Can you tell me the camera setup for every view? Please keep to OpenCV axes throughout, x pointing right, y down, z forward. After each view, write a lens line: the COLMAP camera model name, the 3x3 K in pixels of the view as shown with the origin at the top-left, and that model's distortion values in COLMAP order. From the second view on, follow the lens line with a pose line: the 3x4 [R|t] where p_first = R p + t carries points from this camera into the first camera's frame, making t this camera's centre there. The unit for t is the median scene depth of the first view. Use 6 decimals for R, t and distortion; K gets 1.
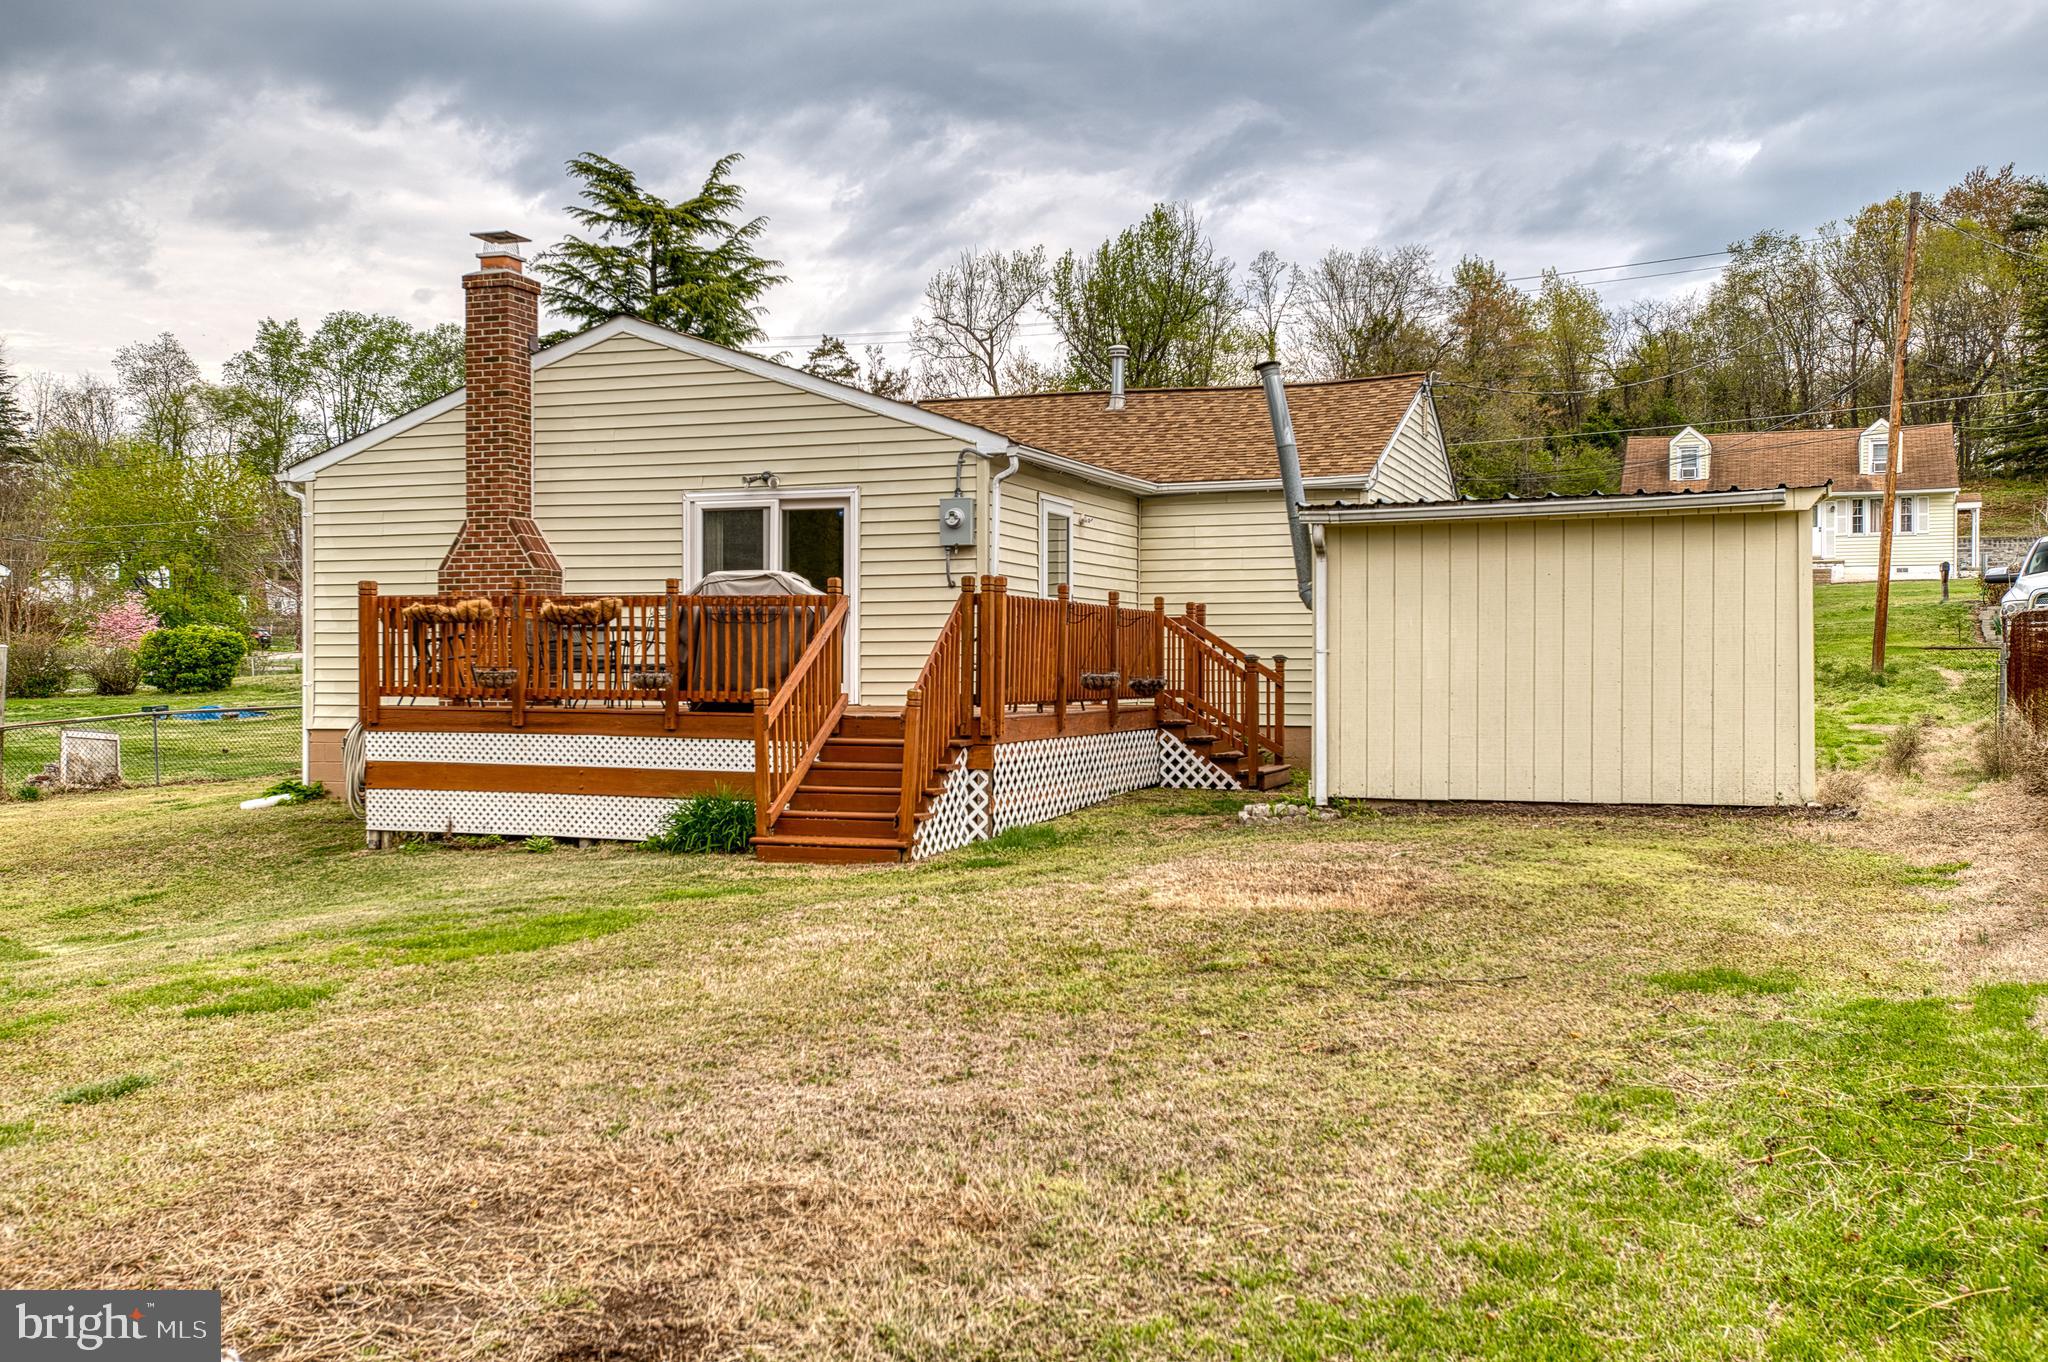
lens RADIAL K [[1950.8, 0, 1024.0], [0, 1950.8, 681.0], [0, 0, 1]] dist [0.004159, 0.140567]
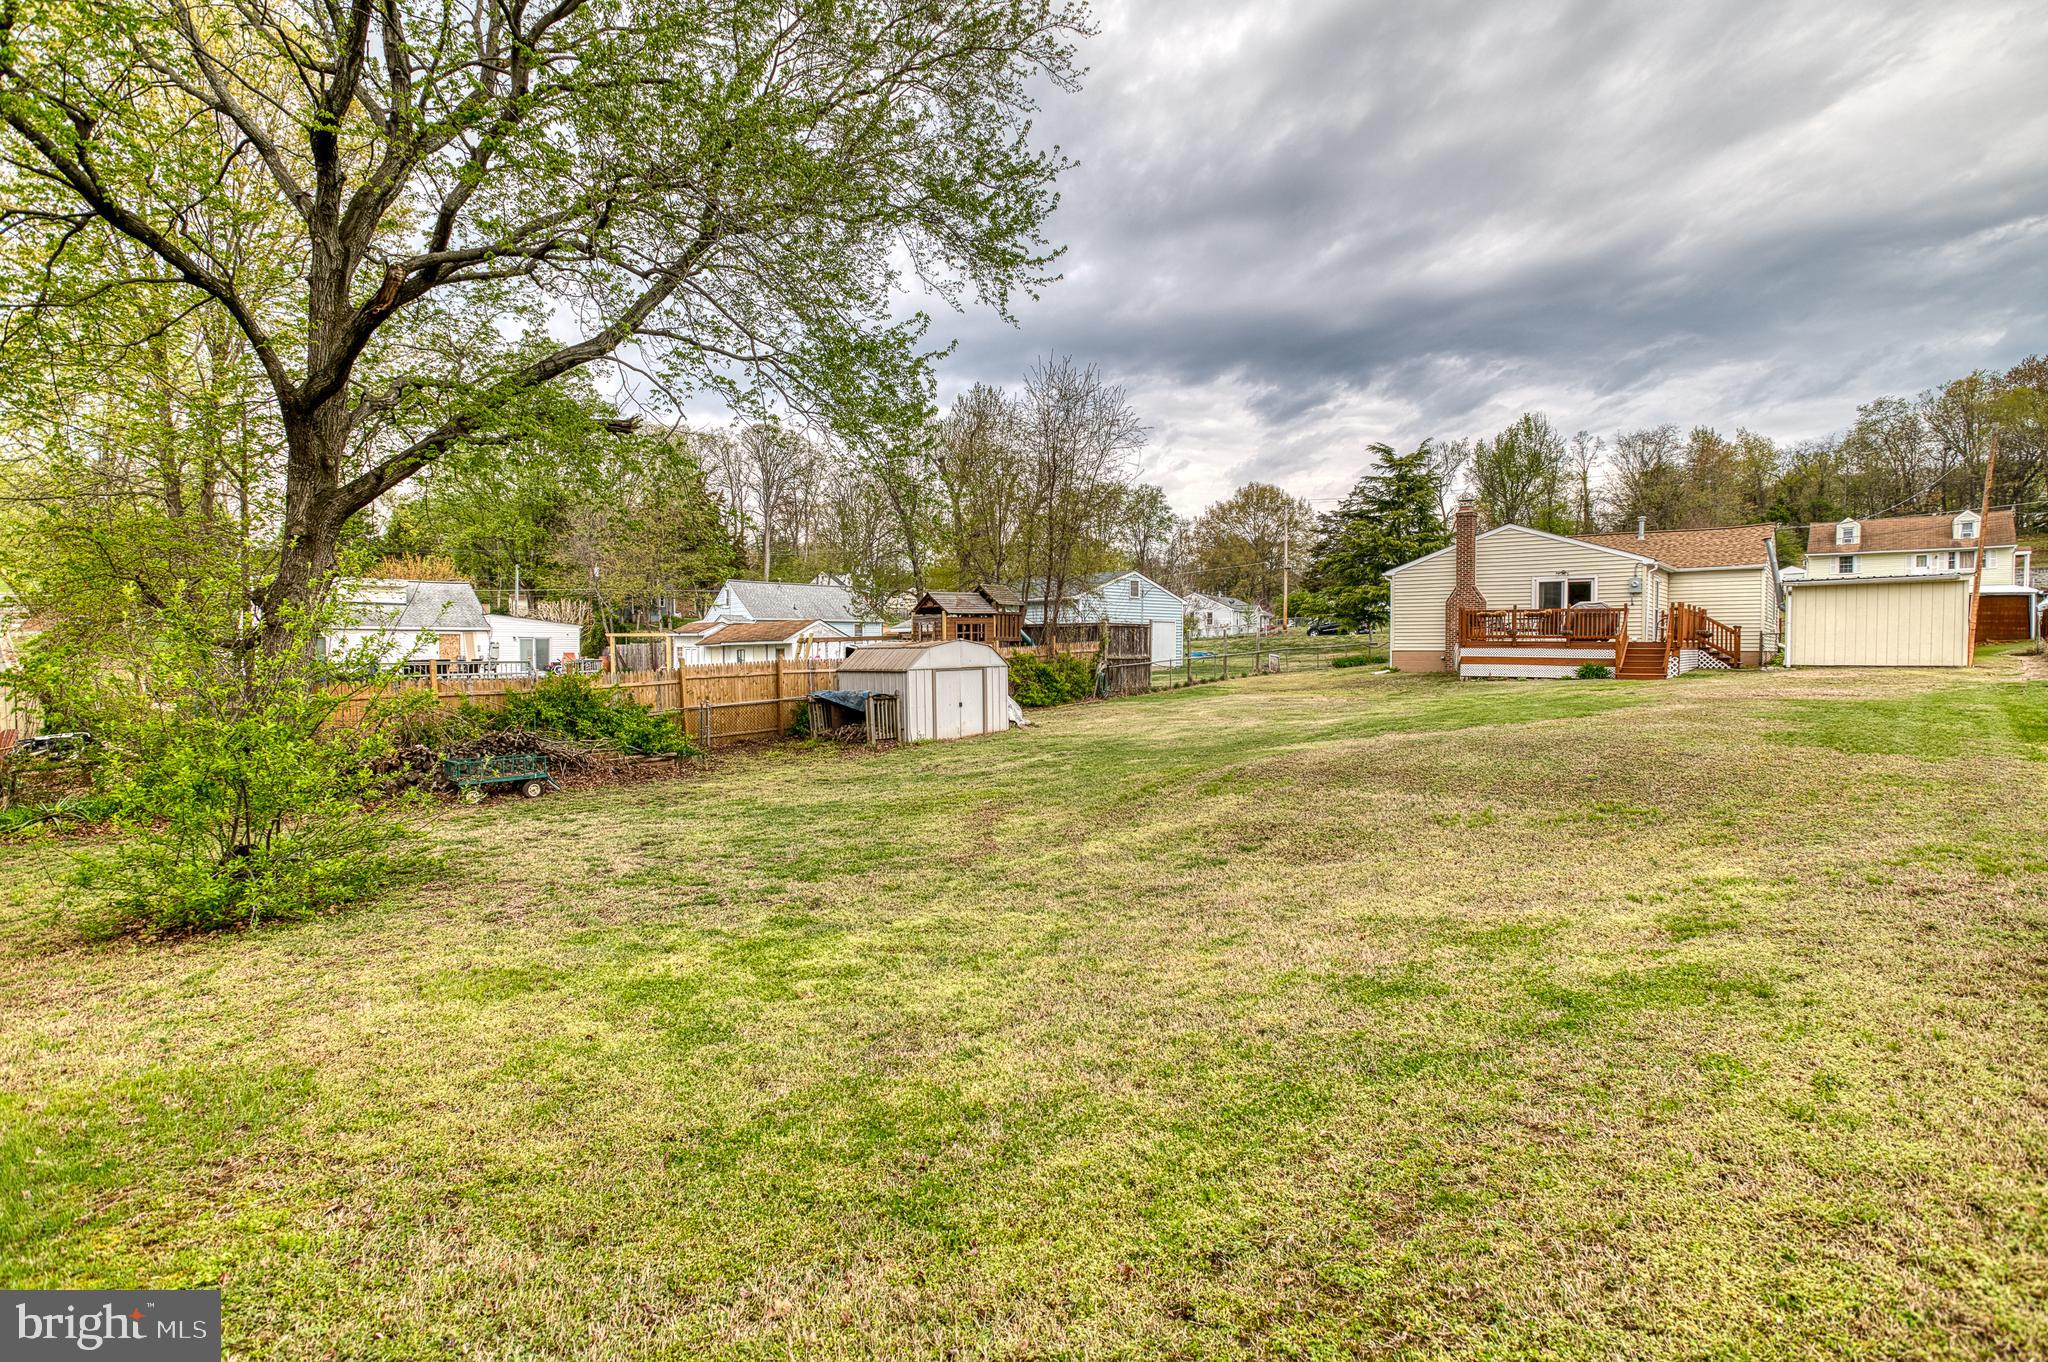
lens RADIAL K [[989.9, 0, 1025.9], [0, 989.9, 675.3], [0, 0, 1]] dist [-0.055173, 0.028223]
pose [[0.938397, 0.008418, -0.345456, -0.409293], [0.000004, 0.999703, 0.024370, 0.028169], [0.345558, -0.022870, 0.938119, -0.842195]]
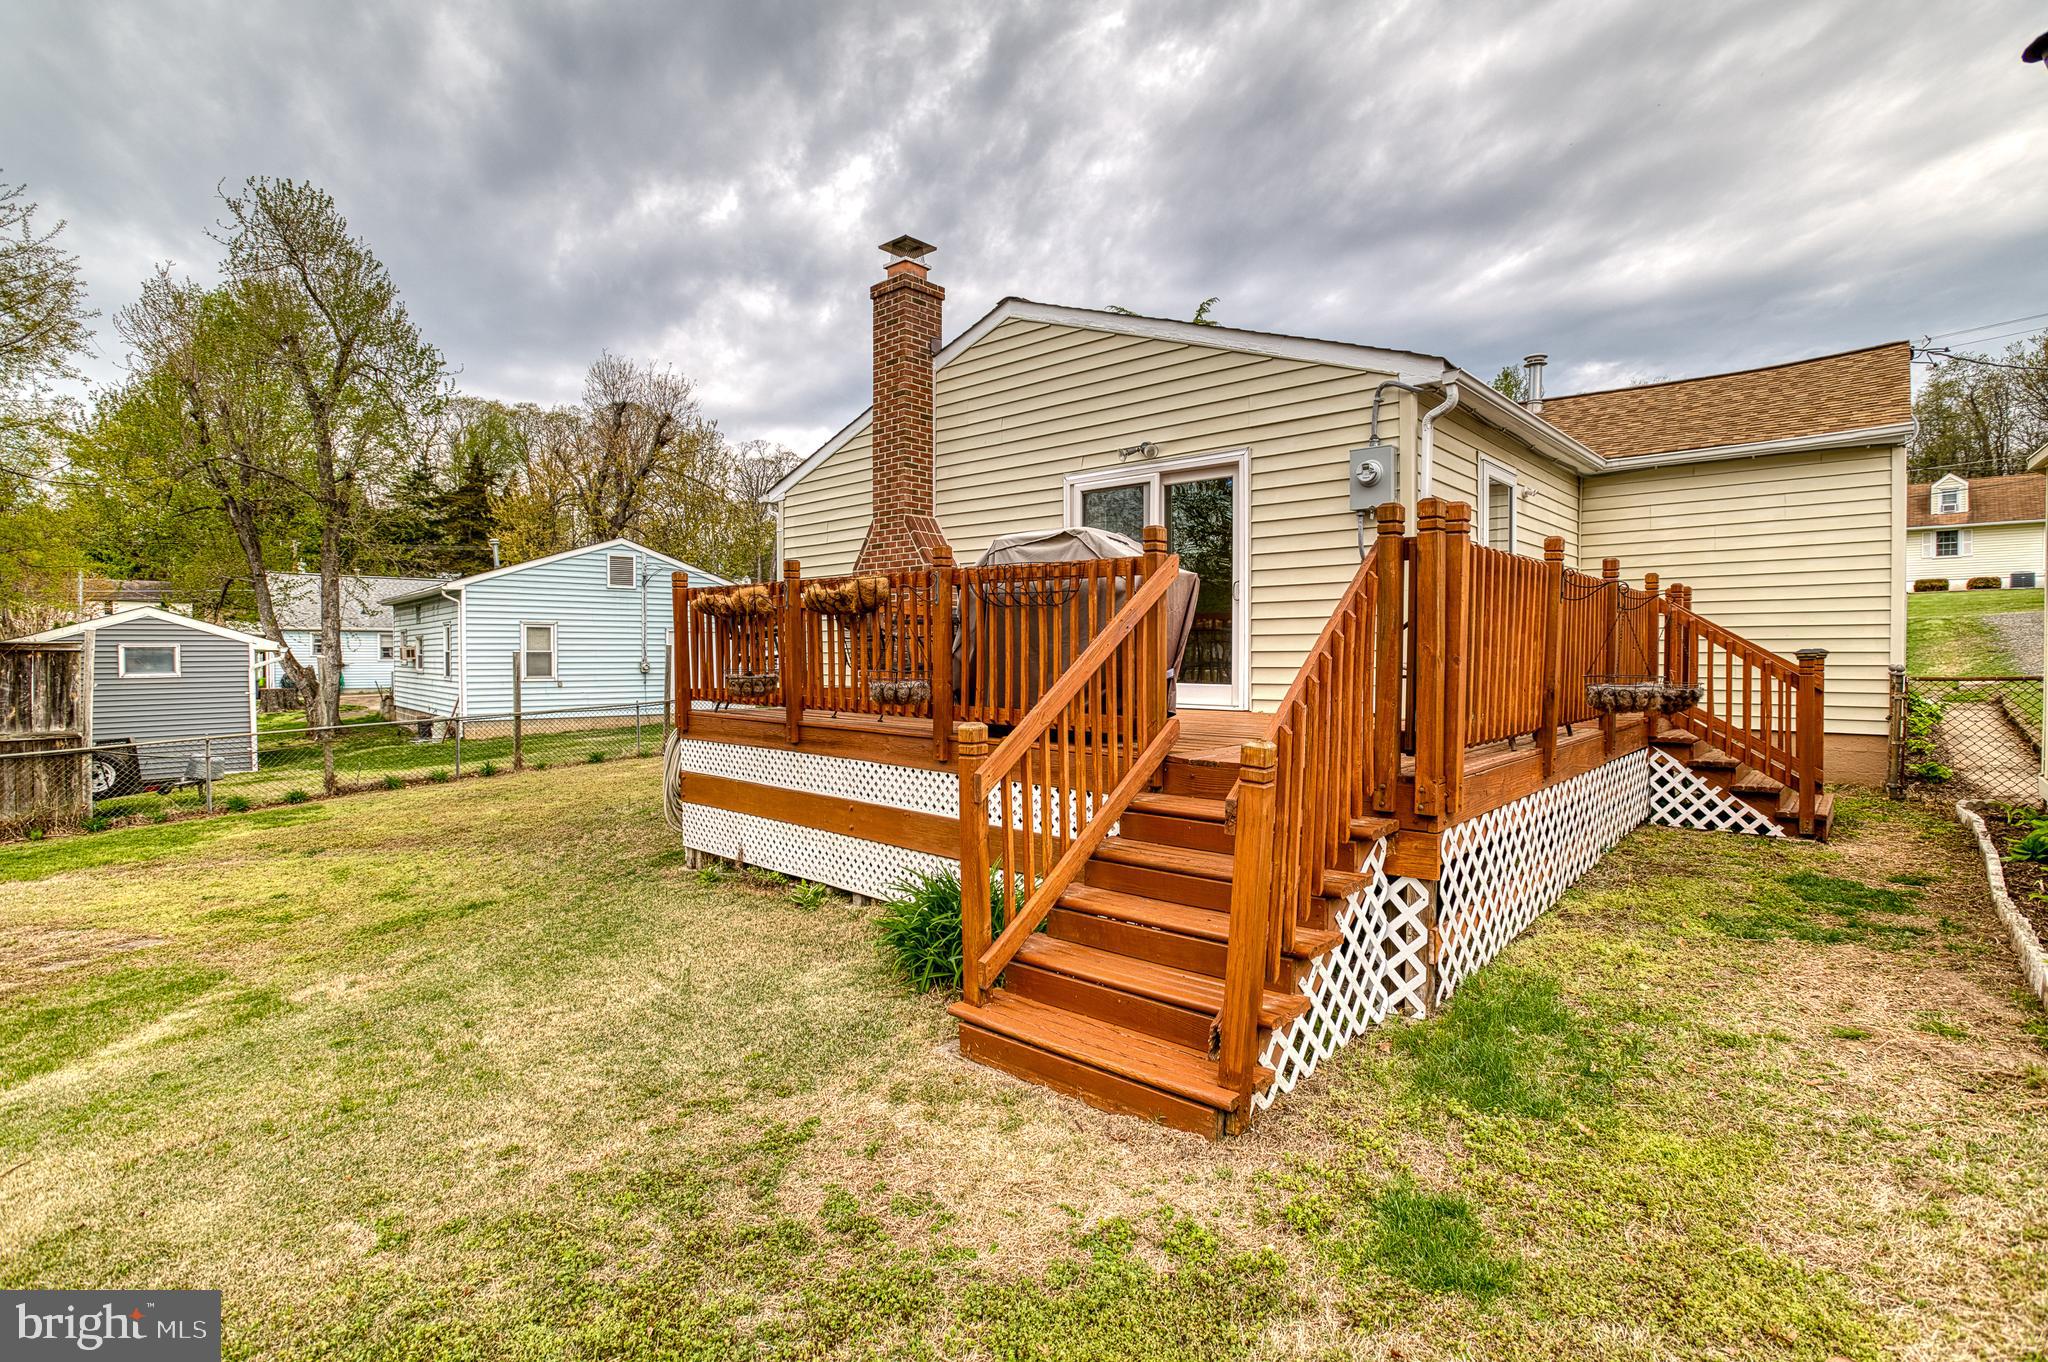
lens RADIAL K [[989.9, 0, 1025.9], [0, 989.9, 675.3], [0, 0, 1]] dist [-0.055173, 0.028223]
pose [[0.929208, 0.006463, -0.369500, -0.017139], [-0.000073, 0.999850, 0.017305, -0.010065], [0.369556, -0.016053, 0.929070, 0.561768]]
